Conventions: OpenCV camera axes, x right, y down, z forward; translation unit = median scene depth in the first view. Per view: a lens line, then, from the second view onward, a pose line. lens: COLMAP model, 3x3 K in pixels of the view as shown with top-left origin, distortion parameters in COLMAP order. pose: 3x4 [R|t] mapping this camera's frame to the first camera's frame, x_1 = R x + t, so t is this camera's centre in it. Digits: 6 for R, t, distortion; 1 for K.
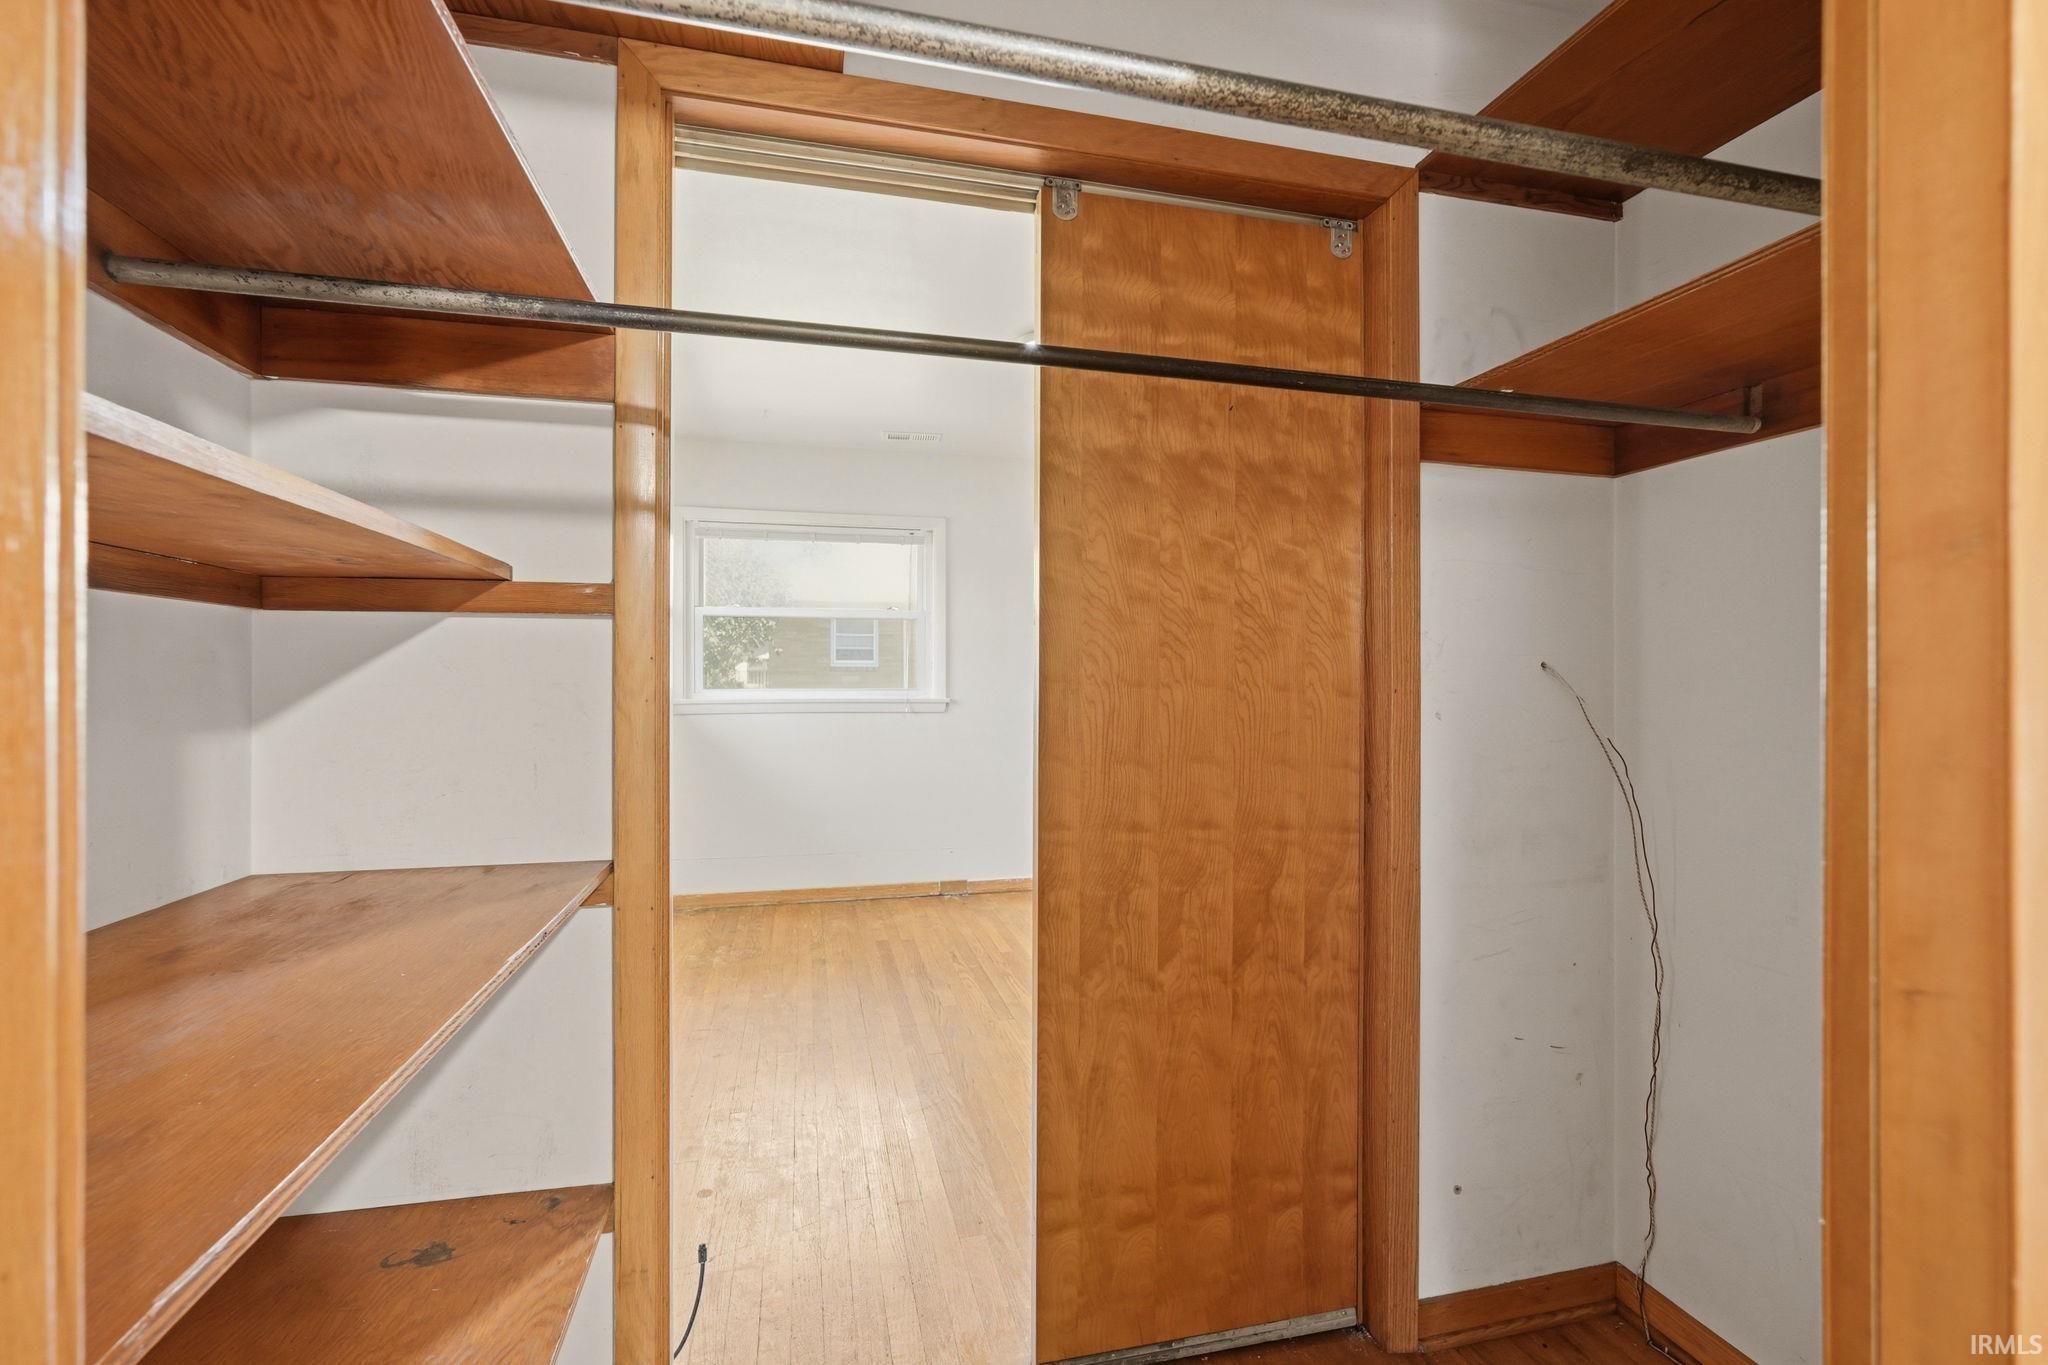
lens RADIAL K [[907.7, 0, 1026.2], [0, 907.7, 683.5], [0, 0, 1]] dist [-0.003382, 0.002455]
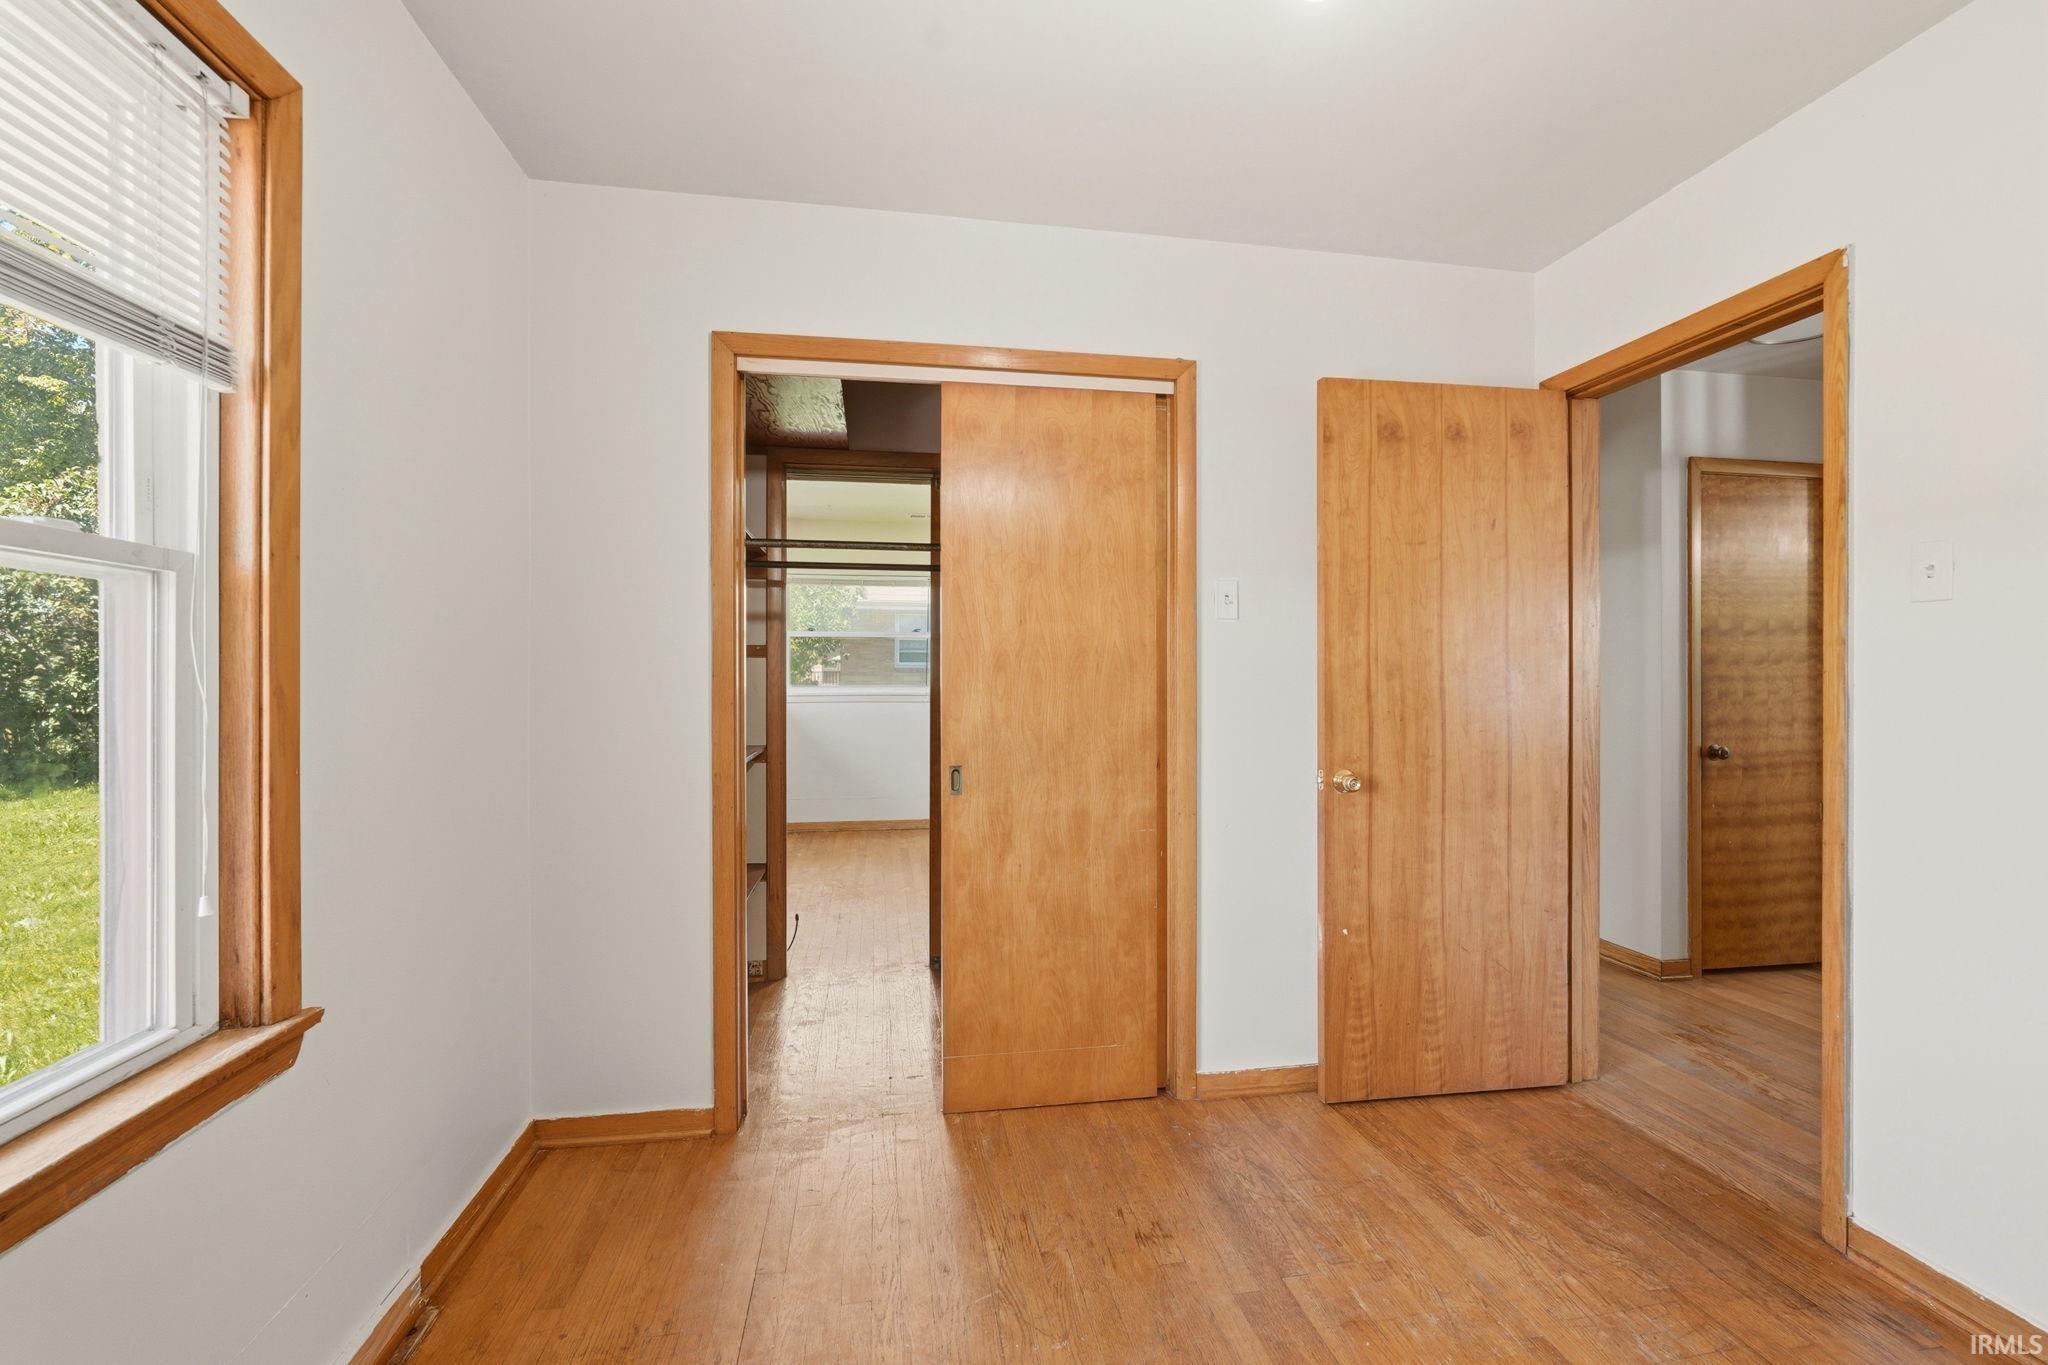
lens RADIAL K [[907.7, 0, 1025.0], [0, 907.7, 683.2], [0, 0, 1]] dist [-0.003382, 0.002455]
pose [[0.996851, -0.000472, -0.079293, 0.056299], [0.000533, 1.000000, 0.000745, 0.000286], [0.079293, -0.000785, 0.996851, -0.173905]]
